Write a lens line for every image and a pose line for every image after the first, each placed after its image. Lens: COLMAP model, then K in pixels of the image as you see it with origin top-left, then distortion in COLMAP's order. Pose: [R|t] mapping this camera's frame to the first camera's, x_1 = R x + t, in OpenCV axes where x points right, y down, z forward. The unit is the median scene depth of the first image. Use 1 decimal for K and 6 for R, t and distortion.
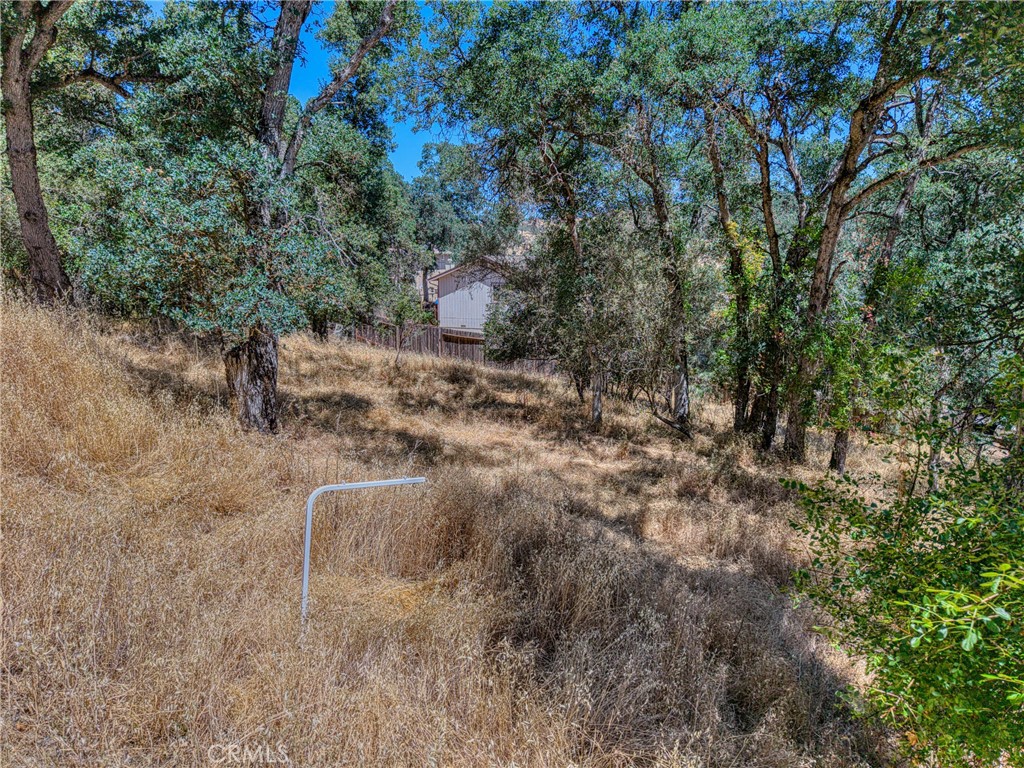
lens RADIAL K [[683.2, 0, 514.0], [0, 683.2, 383.7], [0, 0, 1]] dist [-0.001556, -0.000257]
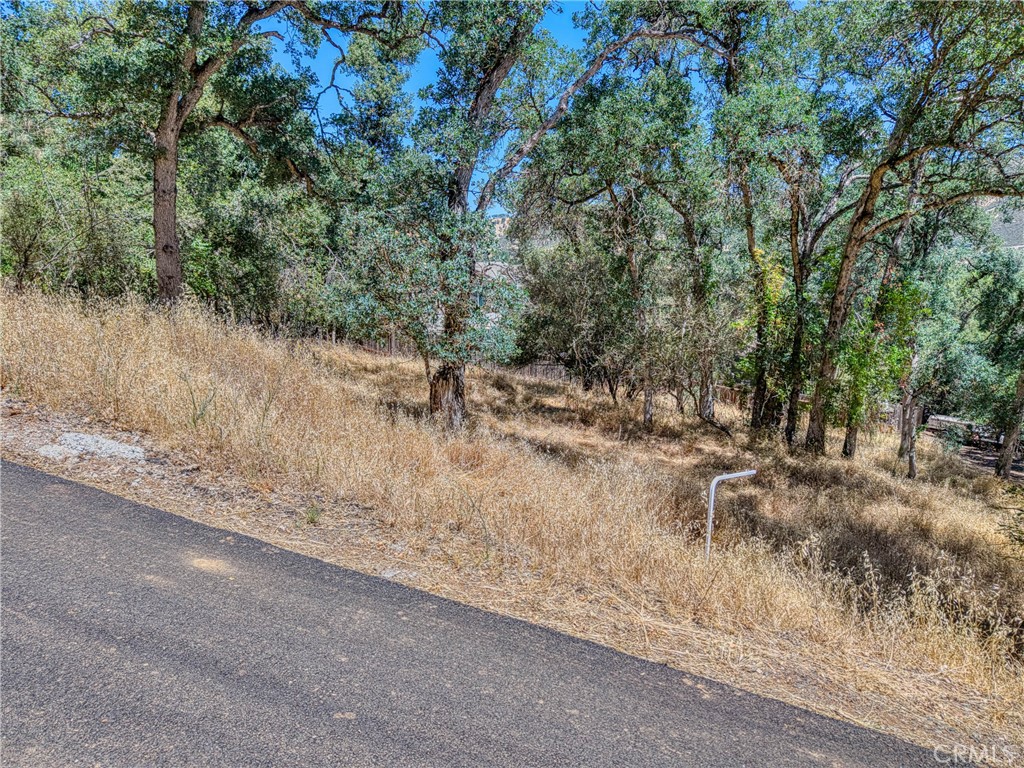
lens RADIAL K [[683.2, 0, 509.8], [0, 683.2, 384.5], [0, 0, 1]] dist [-0.001556, -0.000257]
pose [[0.995543, -0.016492, 0.092859, -0.224988], [0.016222, 0.999862, 0.003662, -0.018076], [-0.092907, -0.002139, 0.995673, -0.127308]]
